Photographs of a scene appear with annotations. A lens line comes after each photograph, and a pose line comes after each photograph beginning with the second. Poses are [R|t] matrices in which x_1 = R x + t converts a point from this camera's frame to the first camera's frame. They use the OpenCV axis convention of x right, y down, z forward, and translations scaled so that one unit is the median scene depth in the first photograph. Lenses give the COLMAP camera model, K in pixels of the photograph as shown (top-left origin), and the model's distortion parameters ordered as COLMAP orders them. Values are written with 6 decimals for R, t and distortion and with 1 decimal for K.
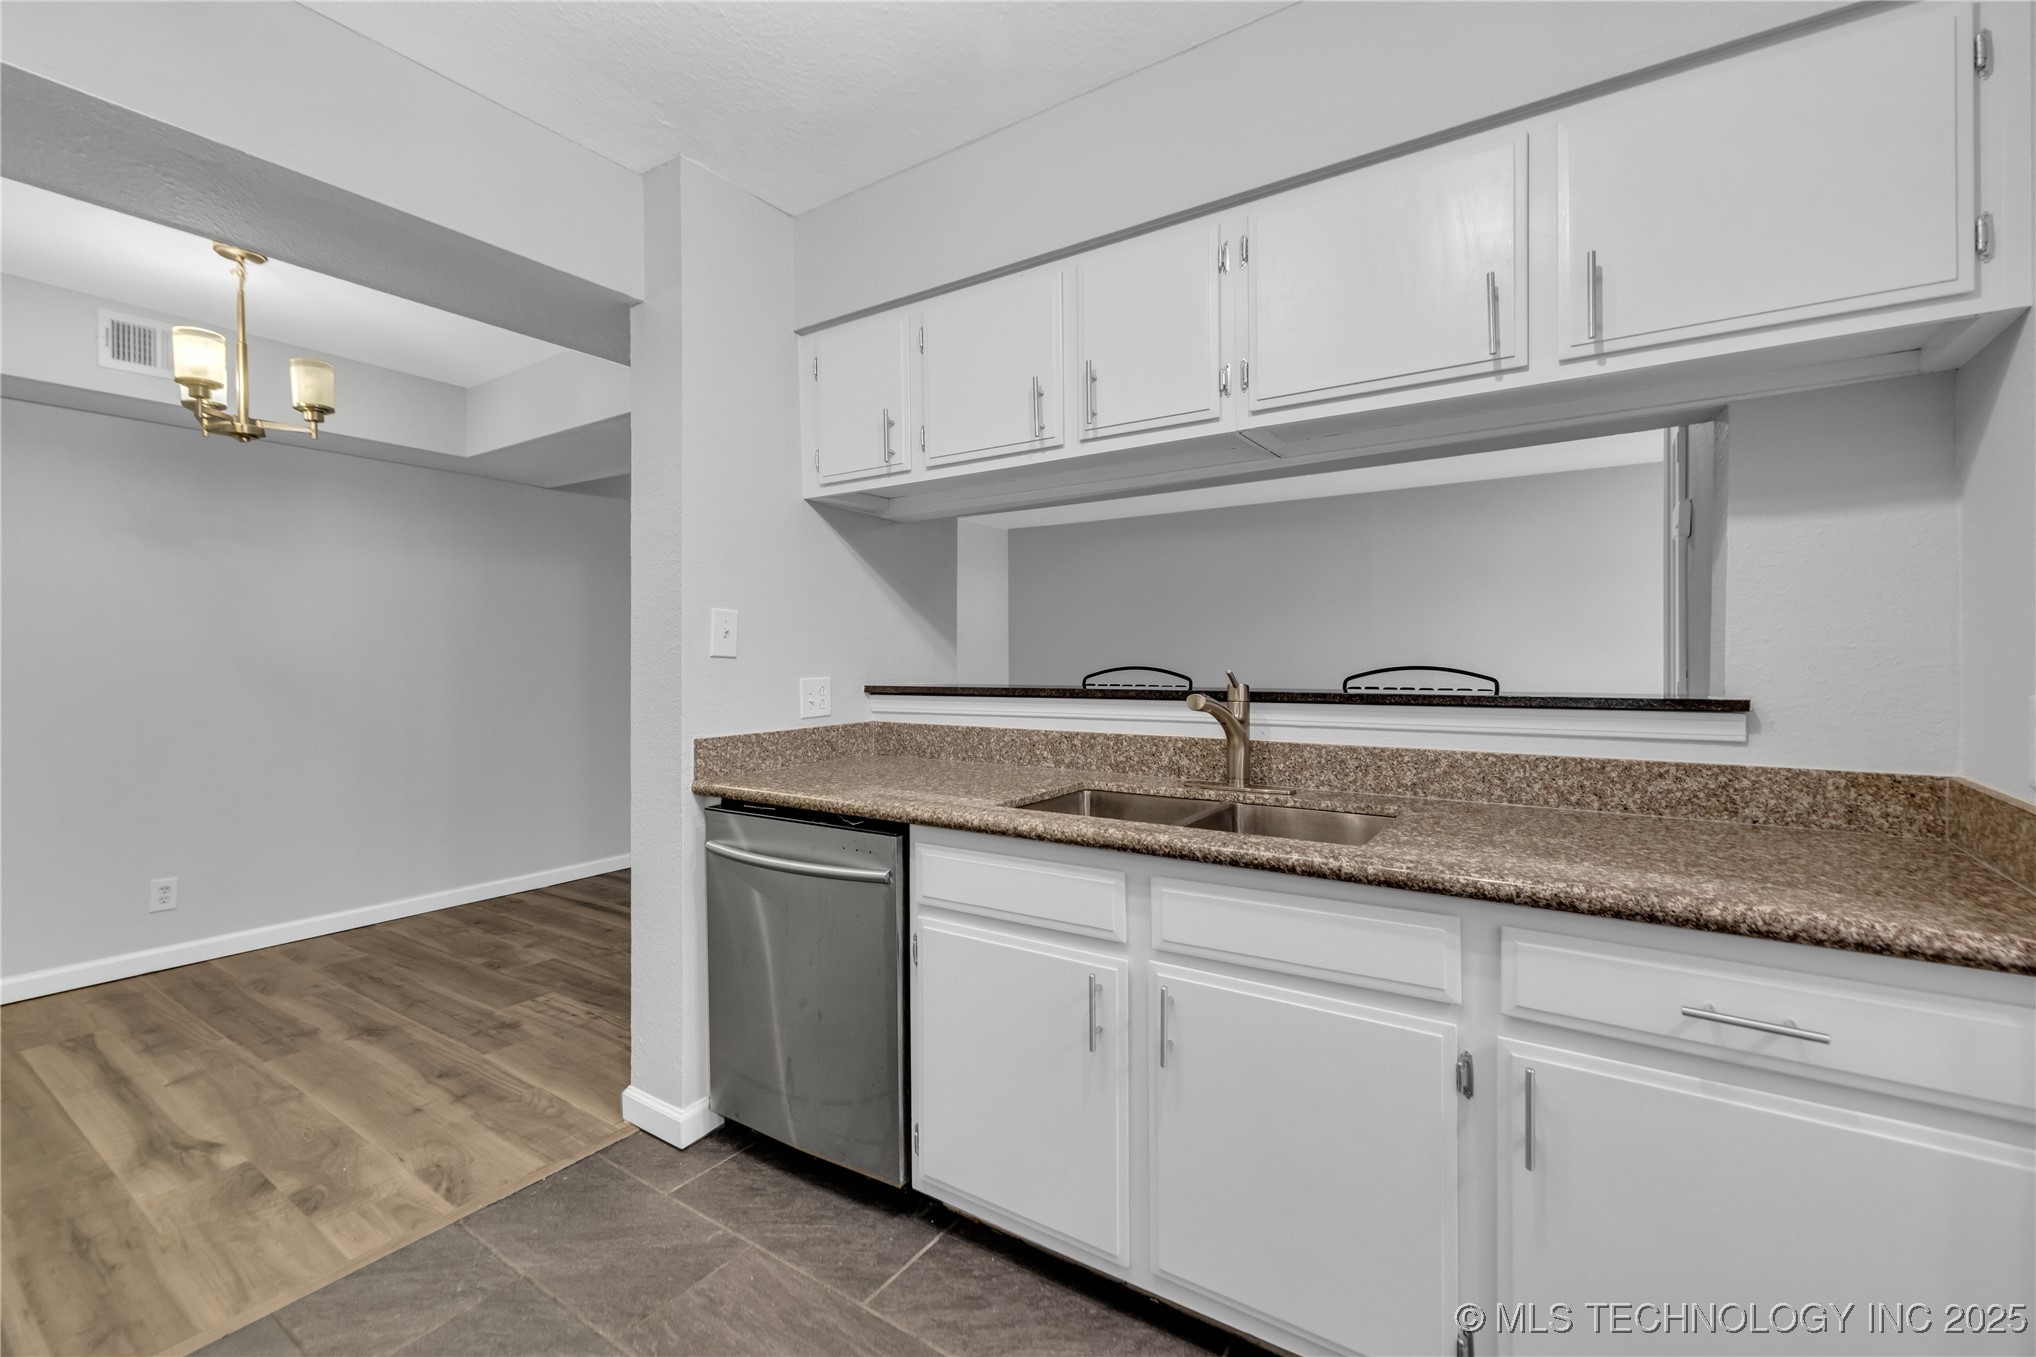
lens RADIAL K [[870.6, 0, 1023.2], [0, 870.6, 660.0], [0, 0, 1]] dist [-0.002003, 0.001392]
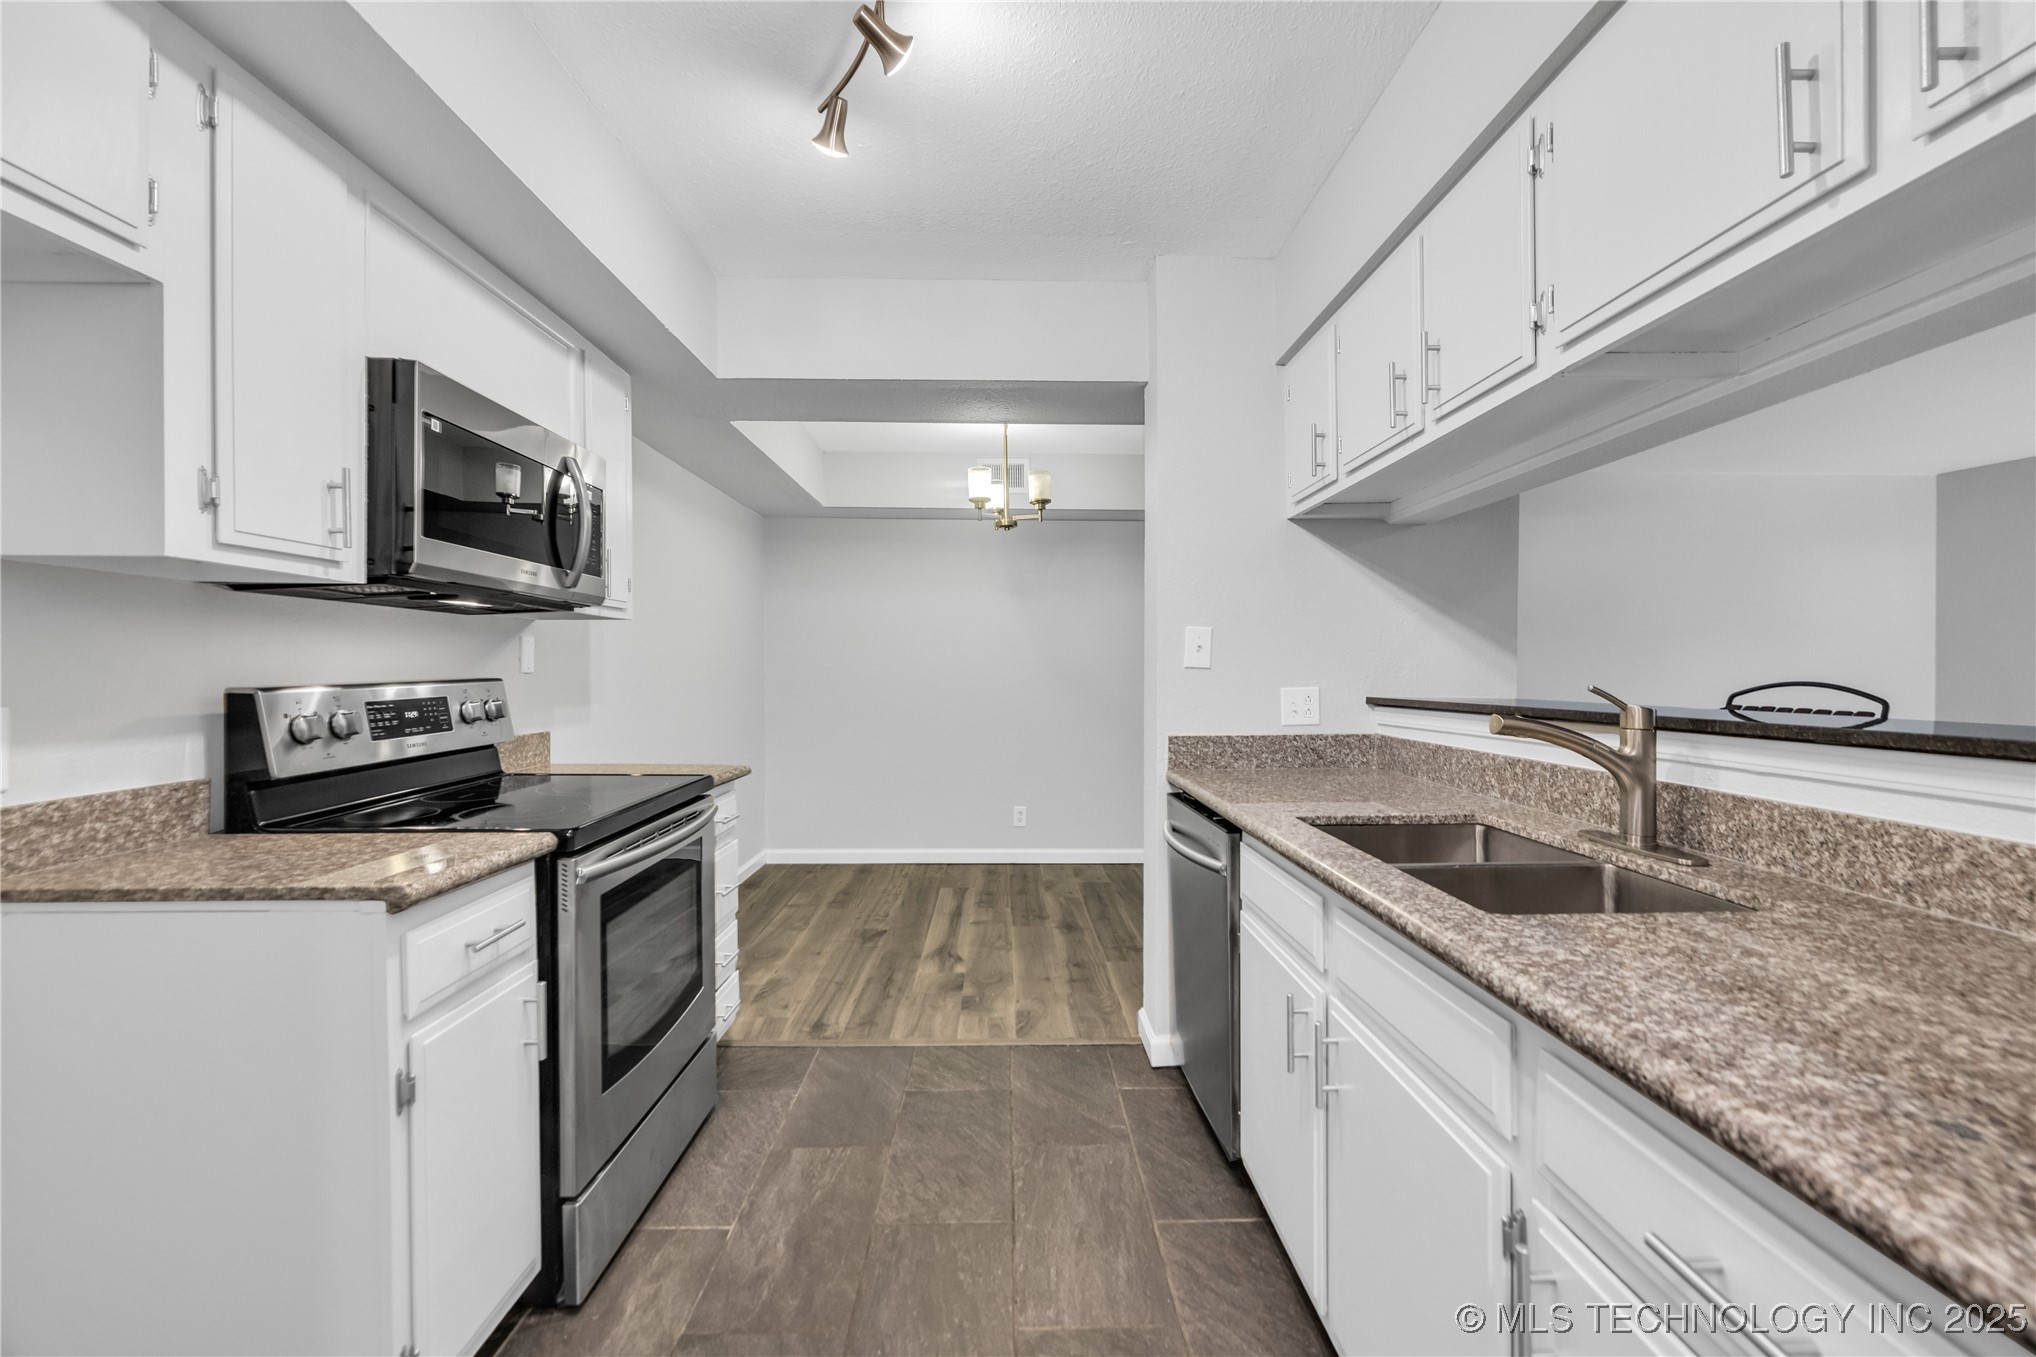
lens RADIAL K [[870.6, 0, 1011.0], [0, 870.6, 679.1], [0, 0, 1]] dist [-0.002003, 0.001392]
pose [[0.567136, 0.012344, -0.823531, 0.513019], [-0.004092, 0.999918, 0.012170, -0.001547], [0.823614, -0.003532, 0.567140, 0.139412]]
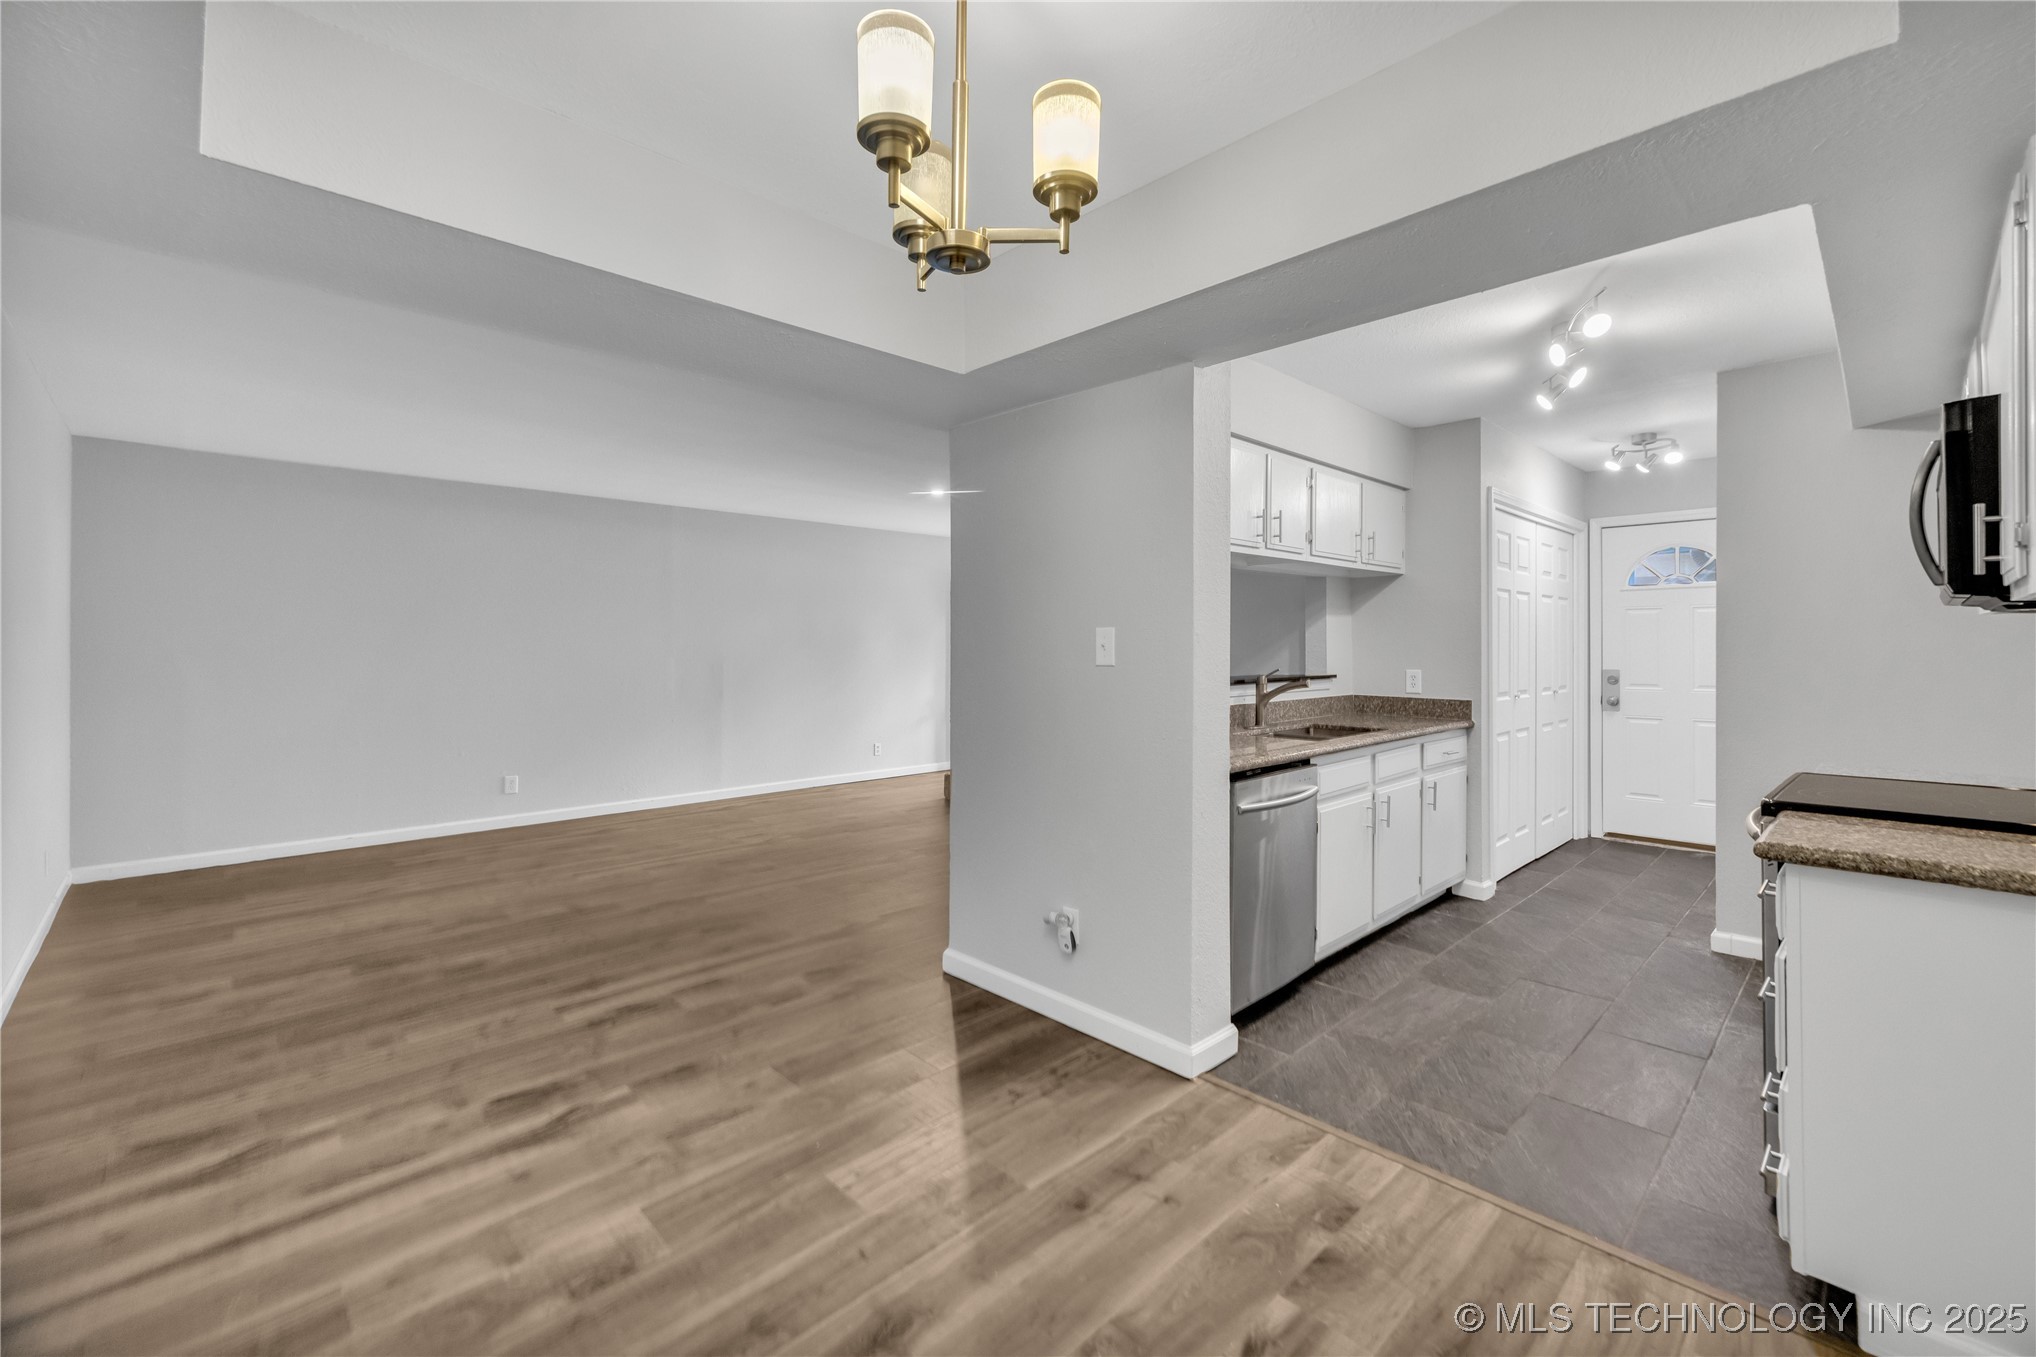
lens RADIAL K [[870.6, 0, 1010.4], [0, 870.6, 650.5], [0, 0, 1]] dist [-0.002003, 0.001392]
pose [[0.202985, -0.000005, 0.979182, -1.749164], [0.005807, 0.999982, -0.001199, -0.030986], [-0.979165, 0.005930, 0.202981, 1.082150]]
